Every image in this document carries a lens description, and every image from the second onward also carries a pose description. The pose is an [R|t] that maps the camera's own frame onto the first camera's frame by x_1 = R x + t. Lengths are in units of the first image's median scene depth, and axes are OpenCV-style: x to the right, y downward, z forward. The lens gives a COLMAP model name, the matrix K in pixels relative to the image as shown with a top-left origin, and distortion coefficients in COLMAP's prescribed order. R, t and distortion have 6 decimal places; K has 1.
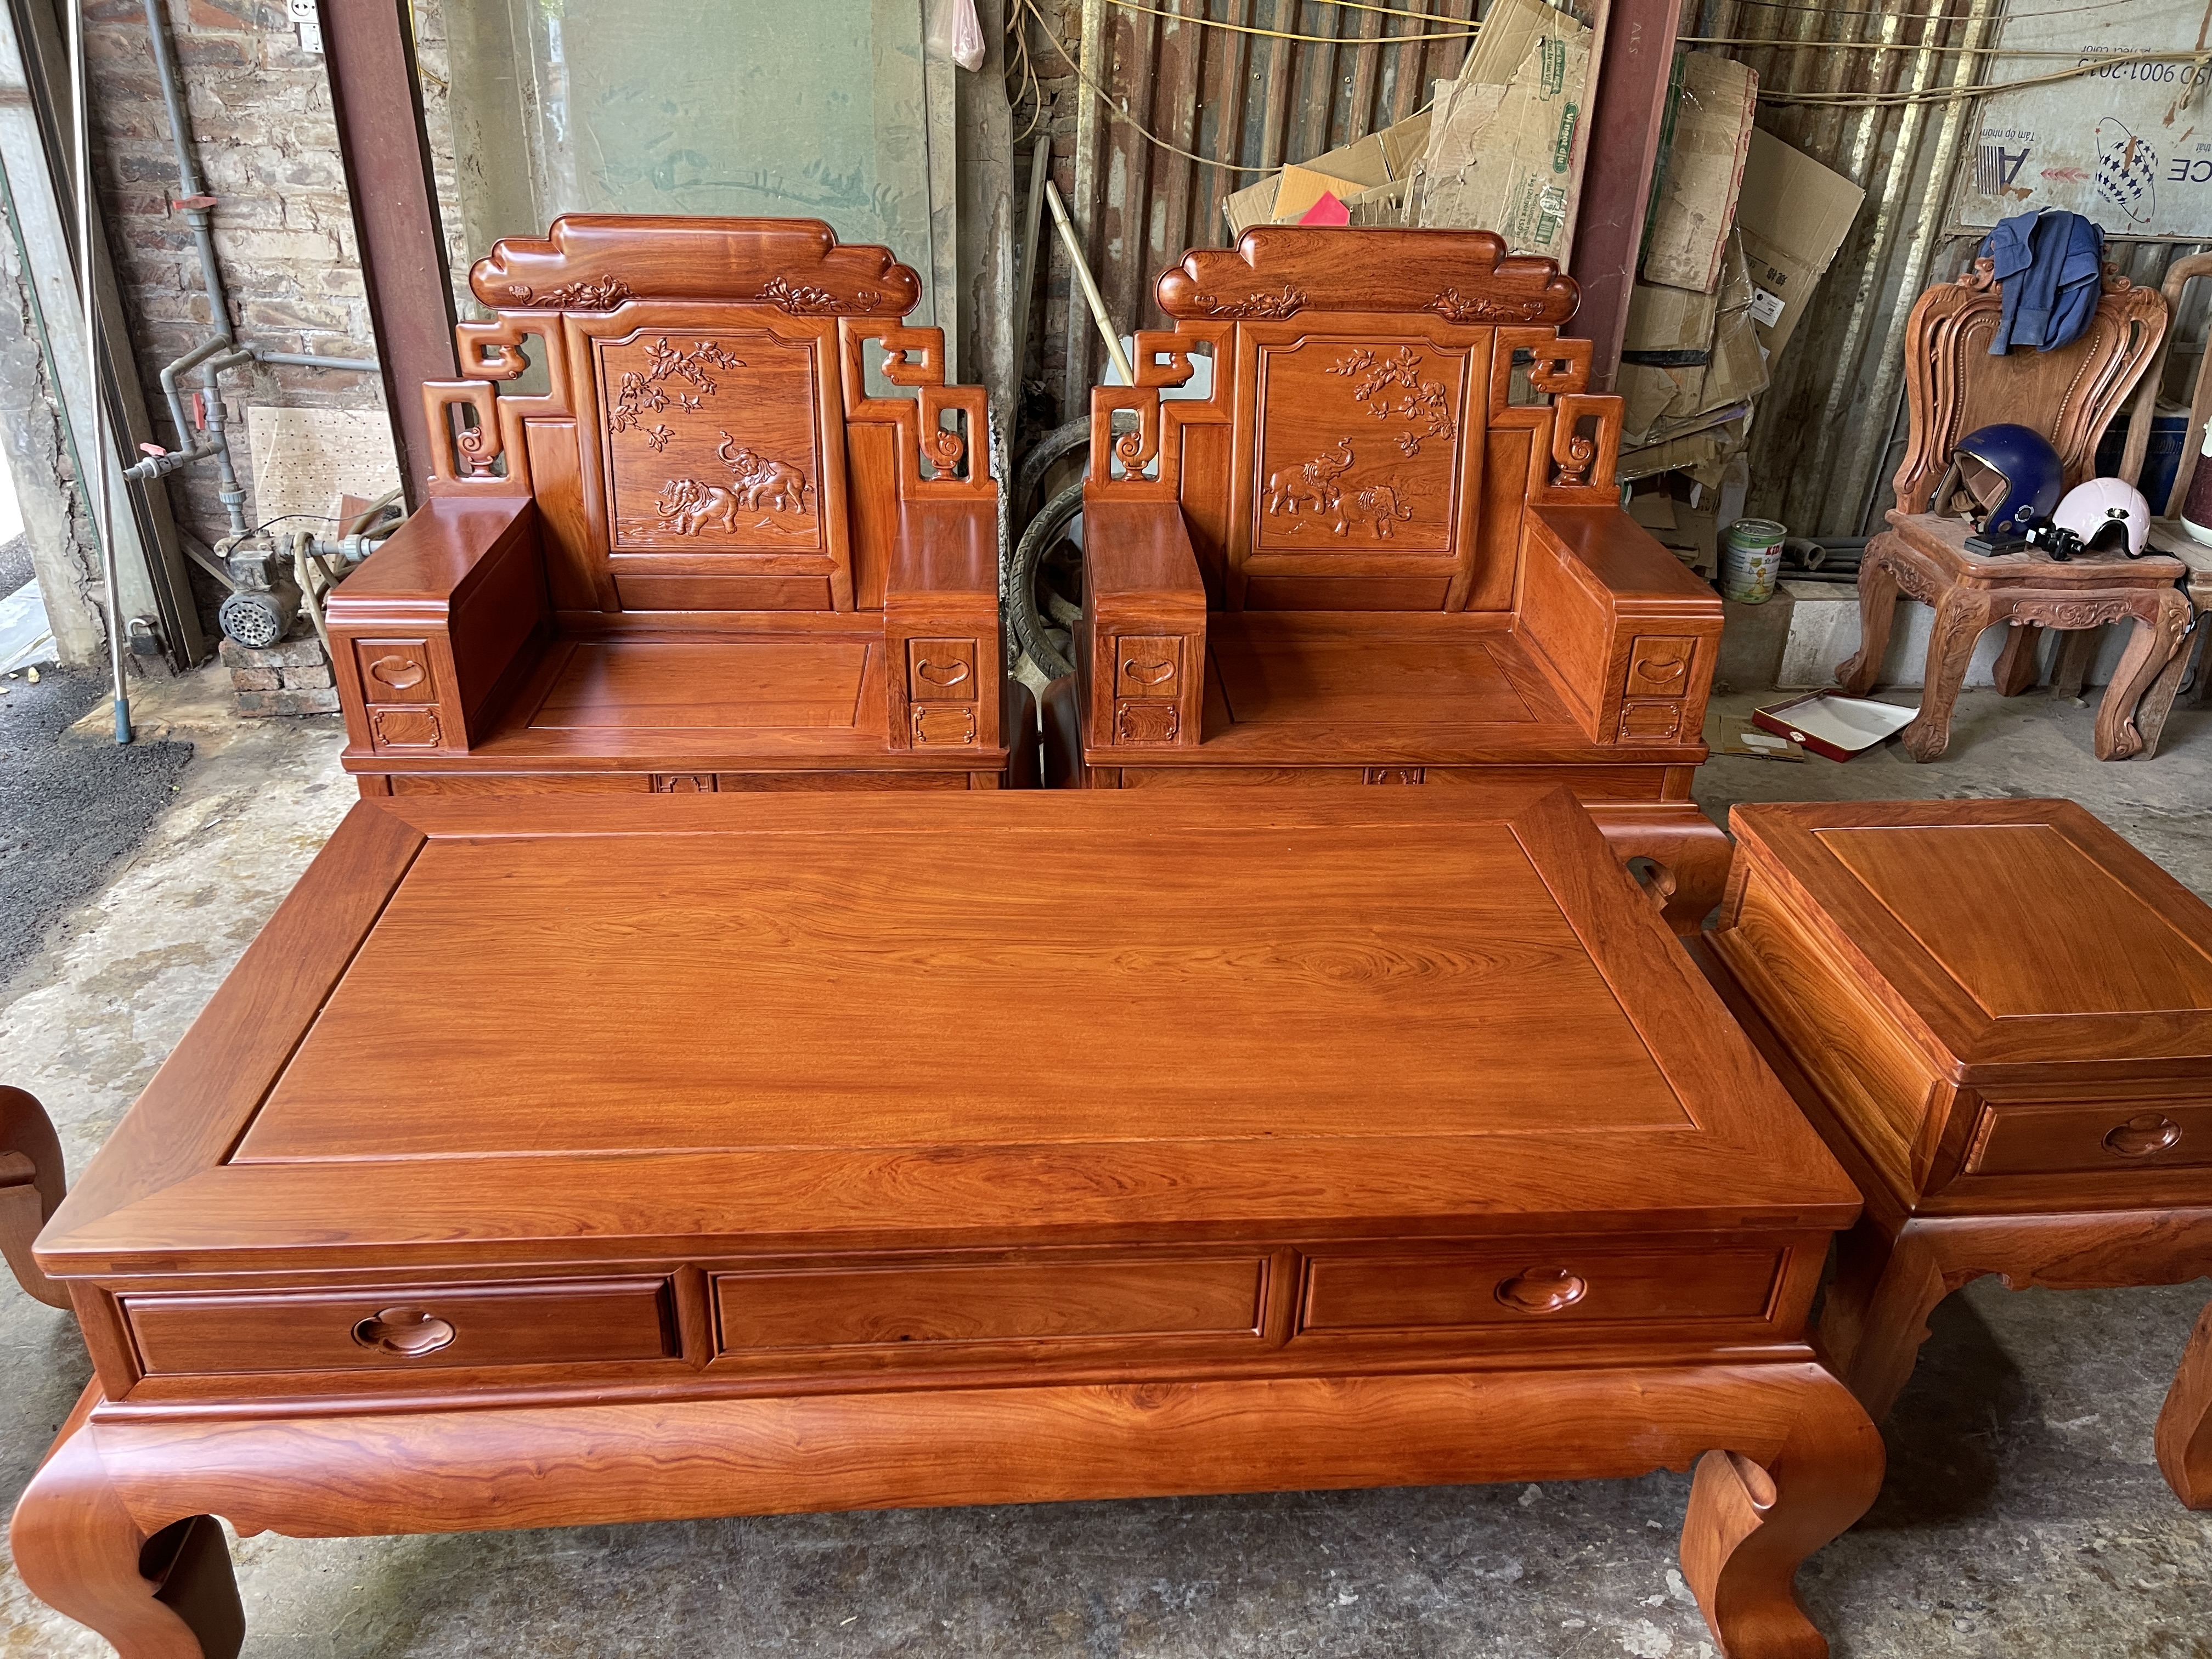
lens RADIAL K [[1681.3, 0, 1122.7], [0, 1681.3, 818.1], [0, 0, 1]] dist [0.070774, -0.091266]
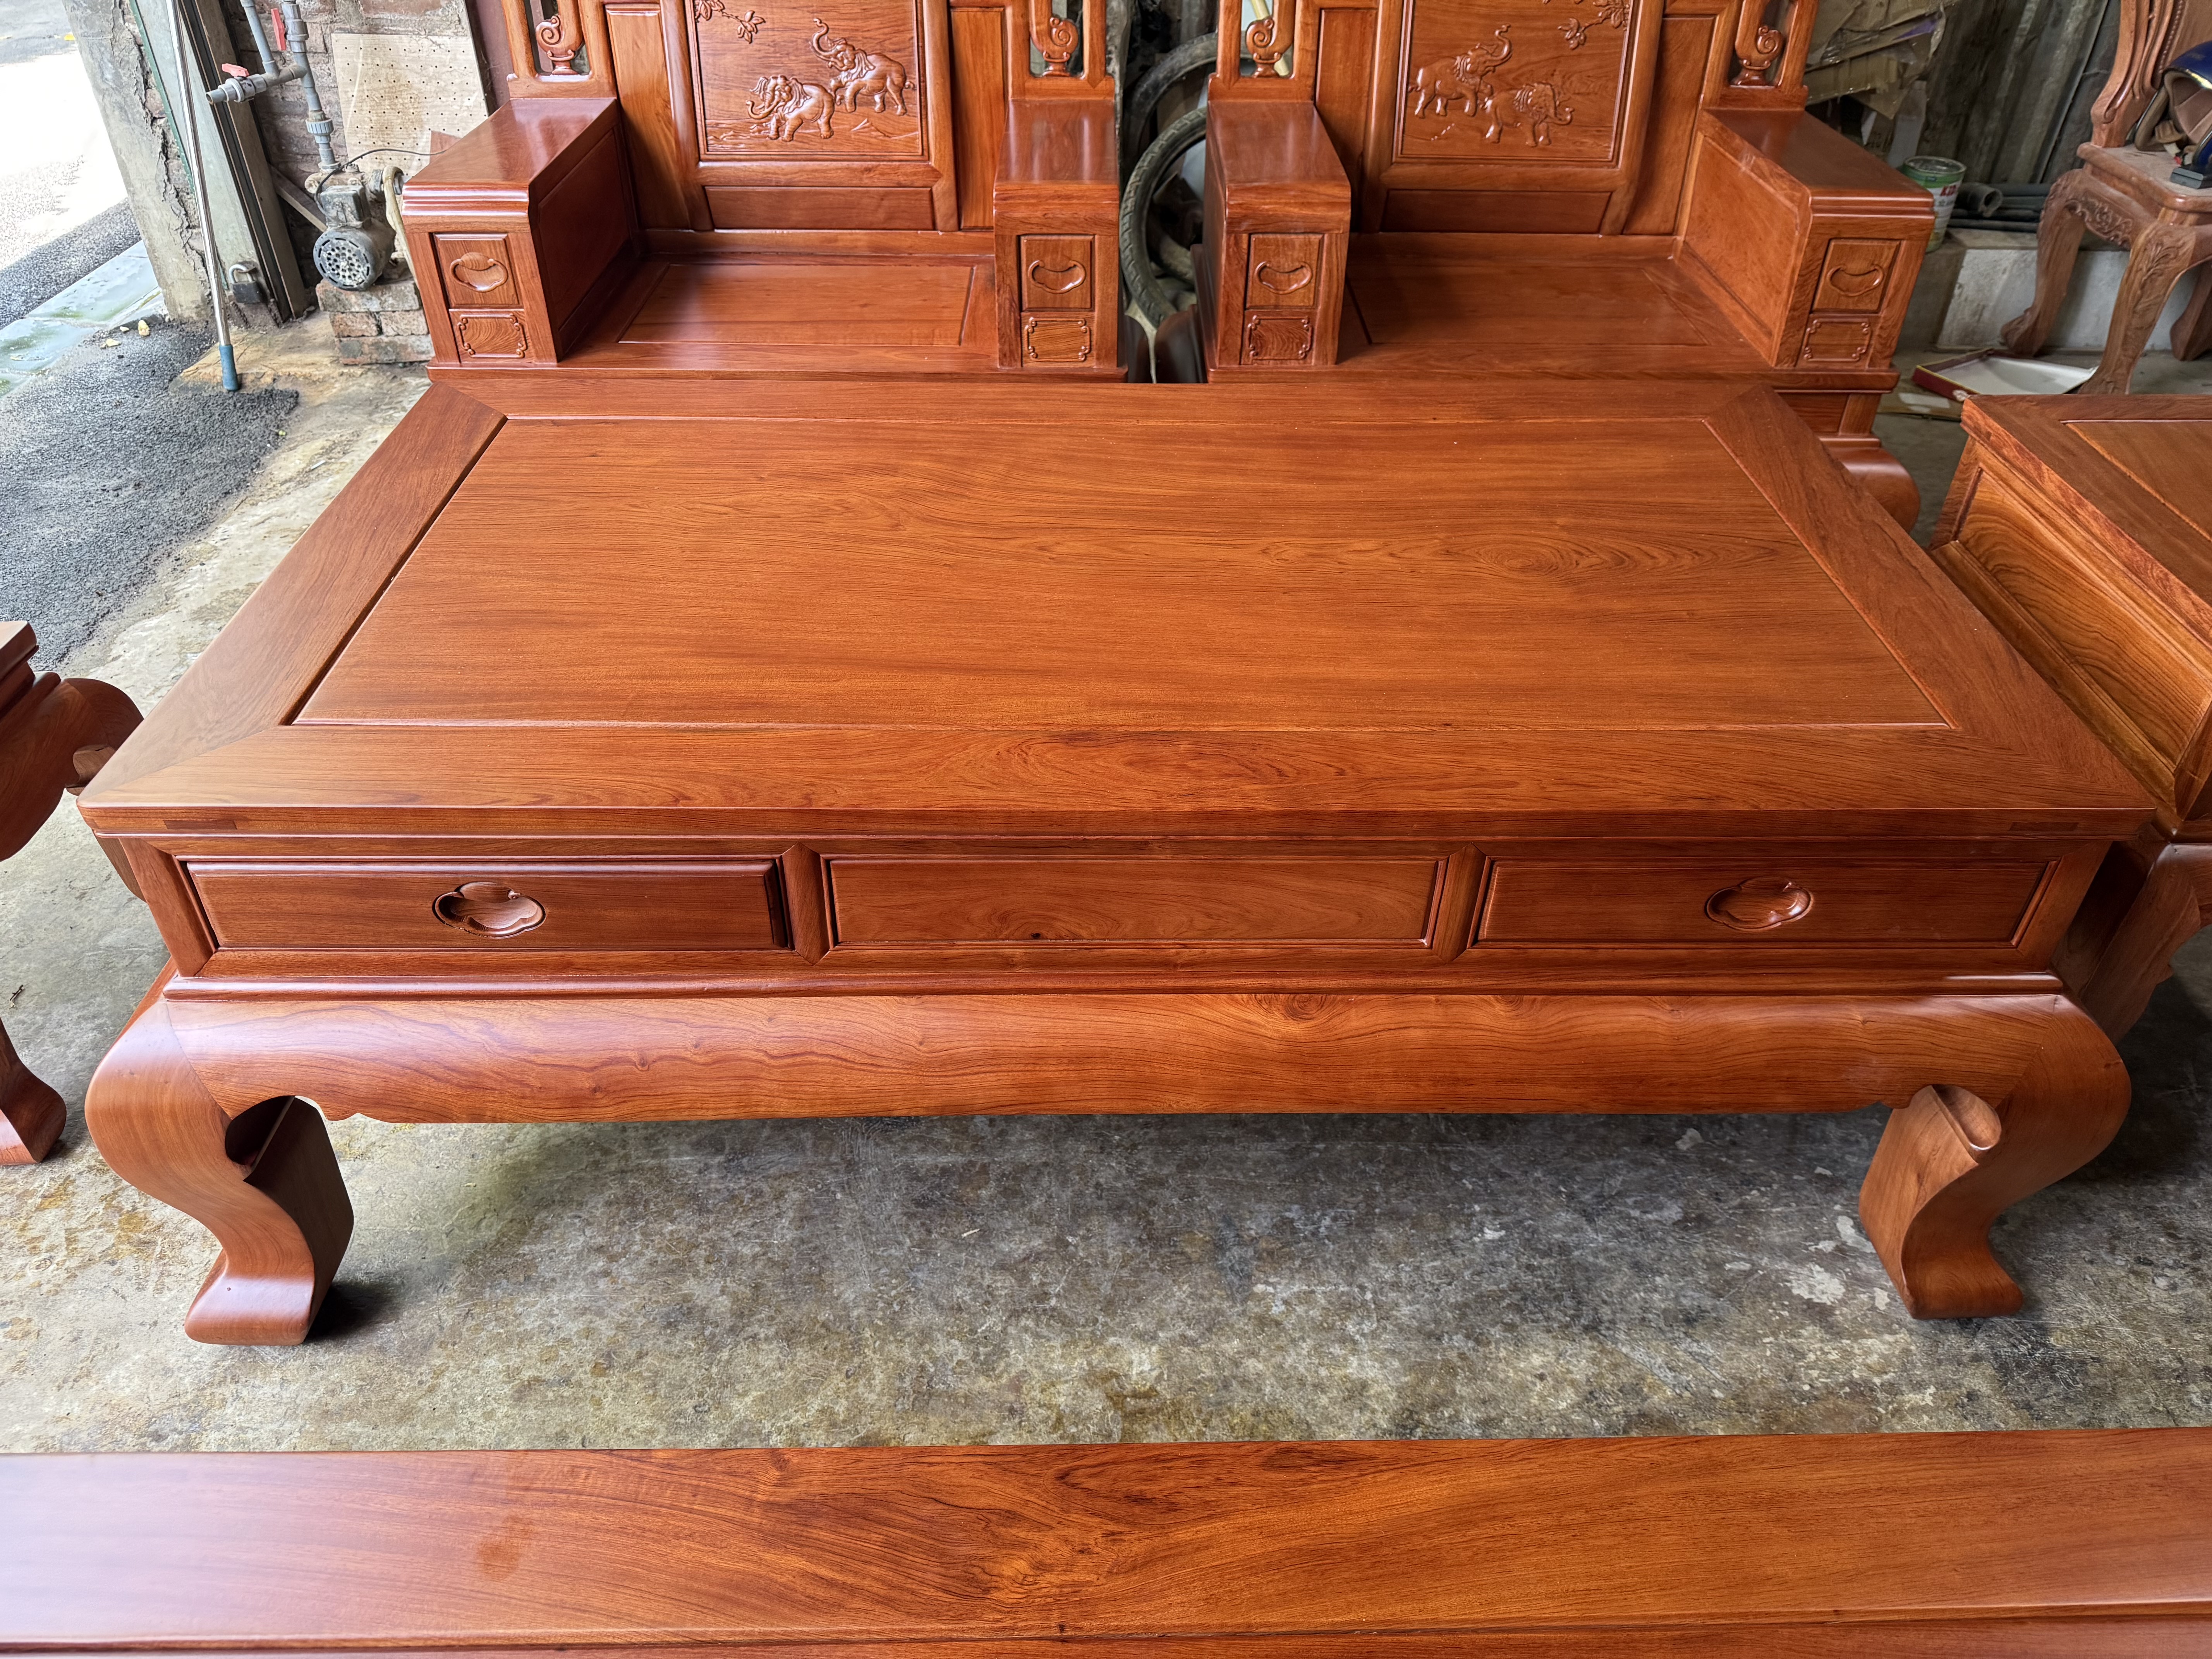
lens RADIAL K [[1567.0, 0, 1100.4], [0, 1567.0, 808.5], [0, 0, 1]] dist [0.047566, -0.062831]
pose [[0.998077, 0.019710, -0.058763, -0.038812], [-0.010294, 0.987635, 0.156430, 0.091011], [0.061120, -0.155525, 0.985939, 0.158962]]
